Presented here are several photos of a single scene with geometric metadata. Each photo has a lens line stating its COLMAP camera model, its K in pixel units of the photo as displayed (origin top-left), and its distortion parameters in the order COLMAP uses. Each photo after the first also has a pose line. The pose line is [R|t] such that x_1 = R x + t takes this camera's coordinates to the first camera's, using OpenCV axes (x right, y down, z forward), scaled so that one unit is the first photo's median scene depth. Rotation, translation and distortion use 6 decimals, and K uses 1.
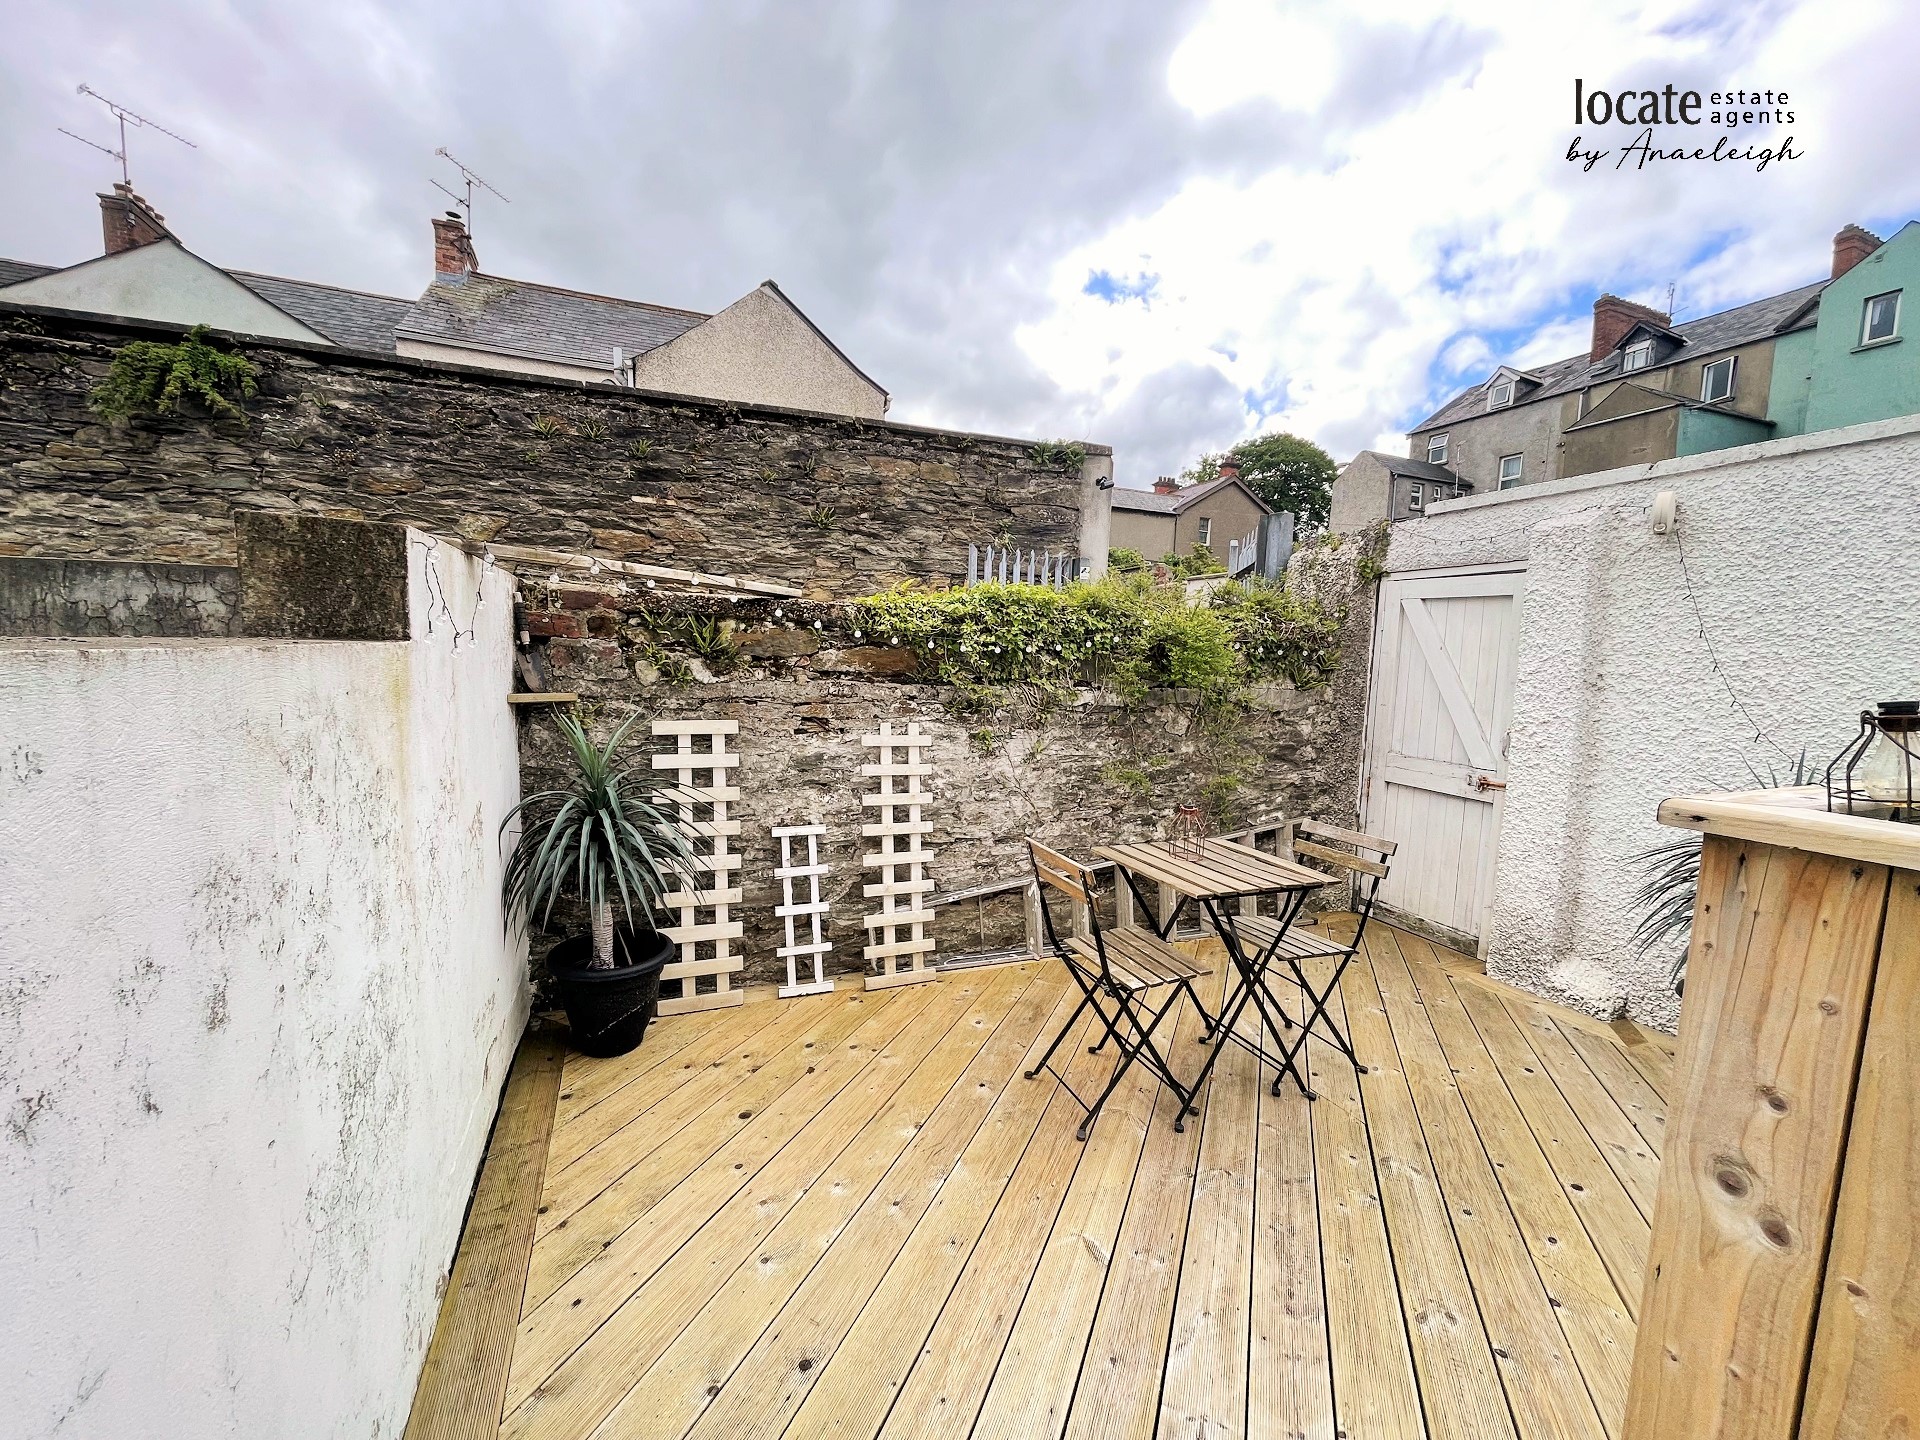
lens RADIAL K [[752.5, 0, 960.0], [0, 752.5, 720.0], [0, 0, 1]] dist [-0.000416, -0.000068]
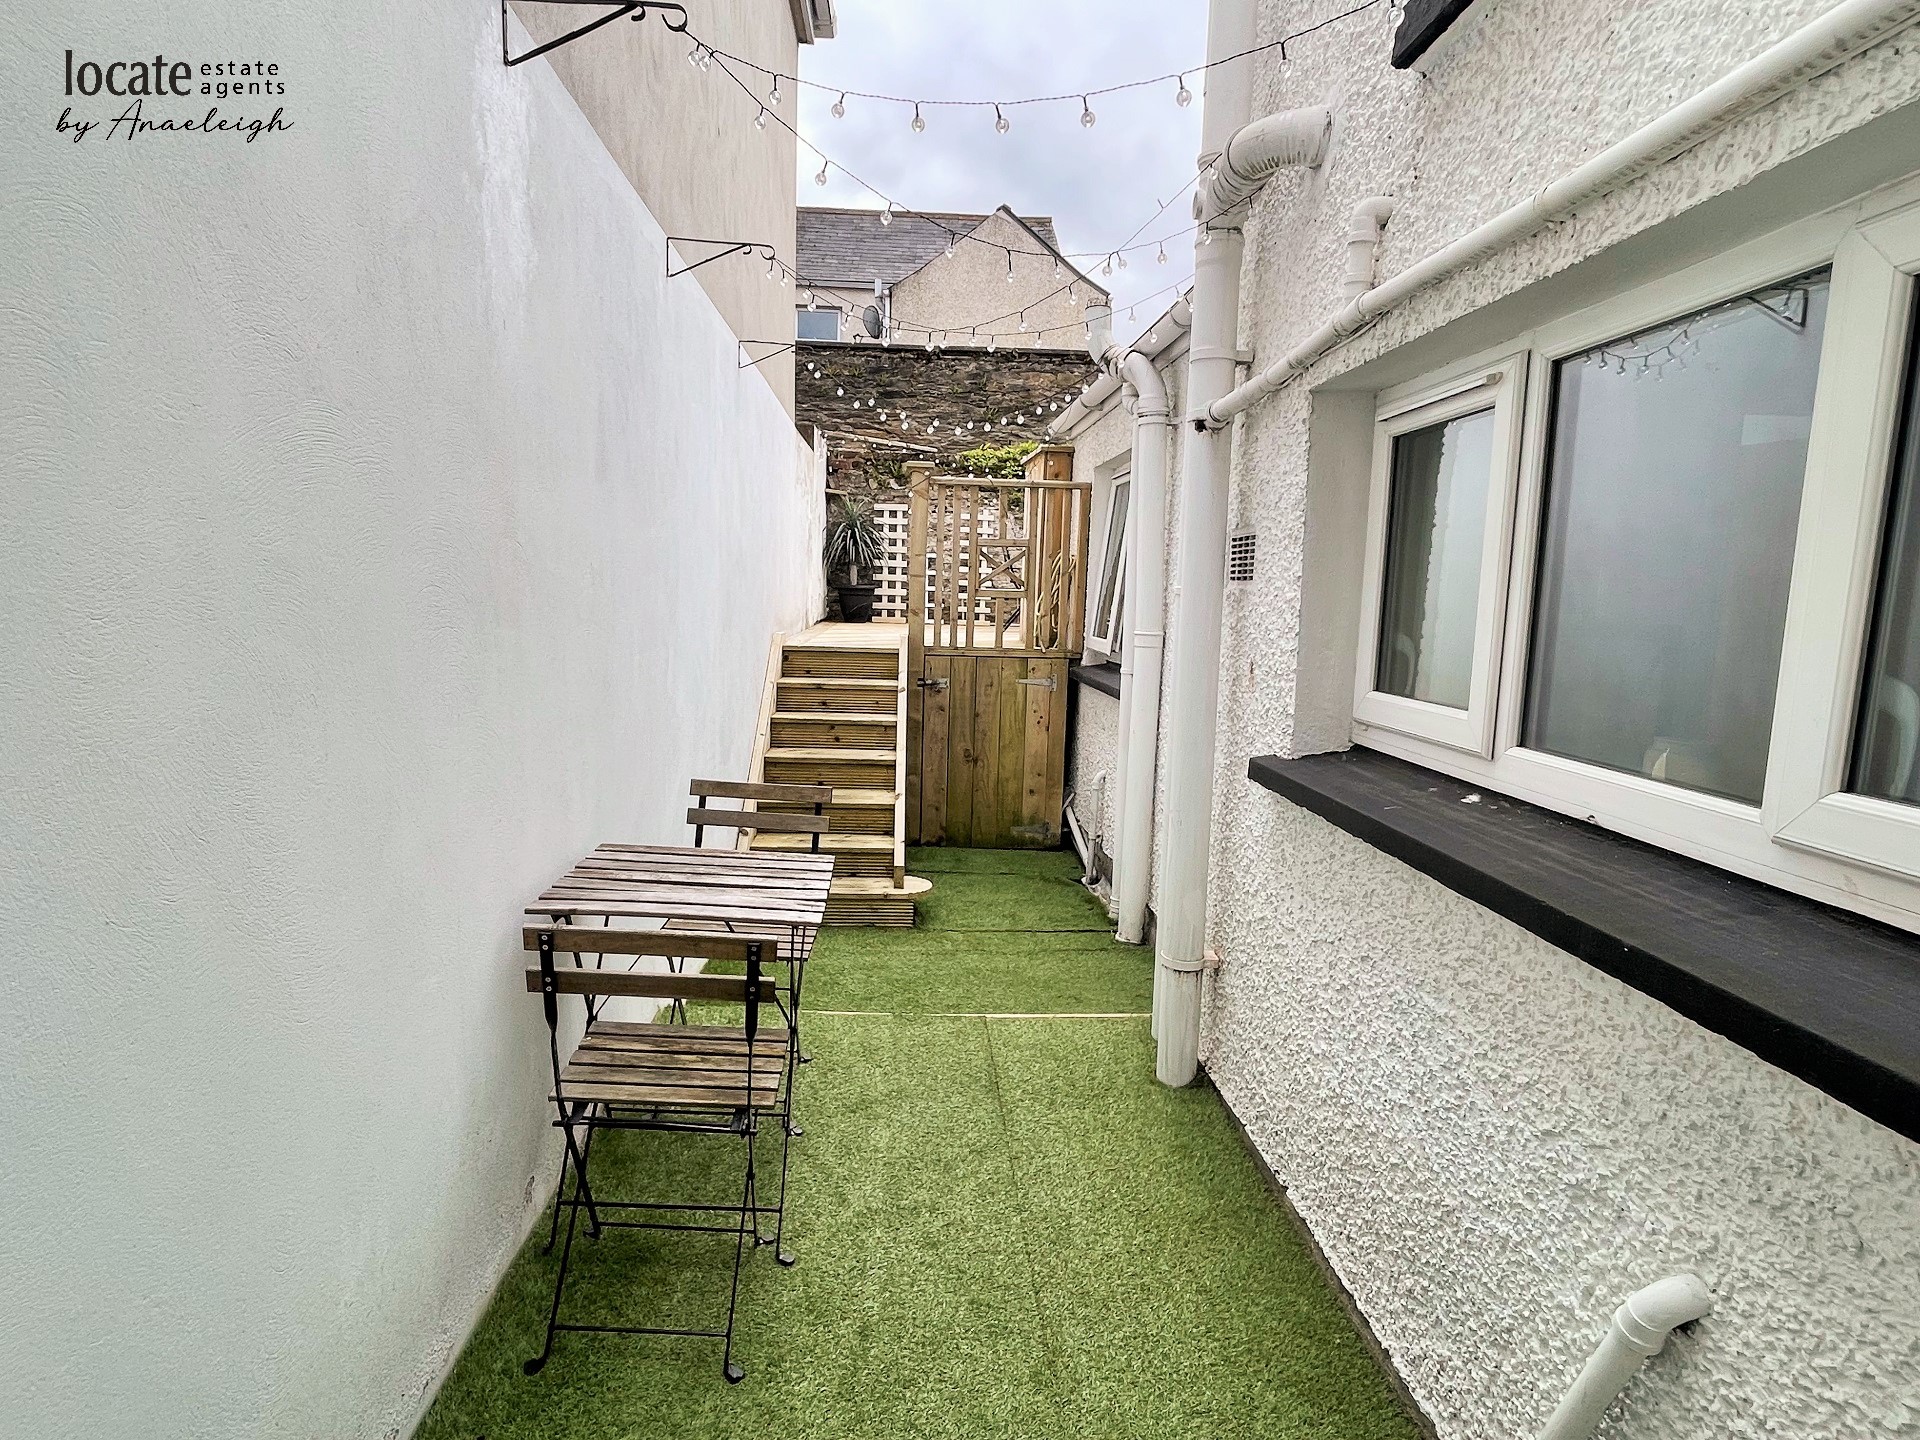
lens RADIAL K [[1076.6, 0, 960.0], [0, 1076.6, 720.0], [0, 0, 1]] dist [-0.001177, -0.000100]
pose [[0.939380, 0.042167, -0.340274, 1.053939], [-0.035949, 0.999052, 0.024562, 0.595230], [0.340987, -0.010840, 0.940005, -2.164459]]
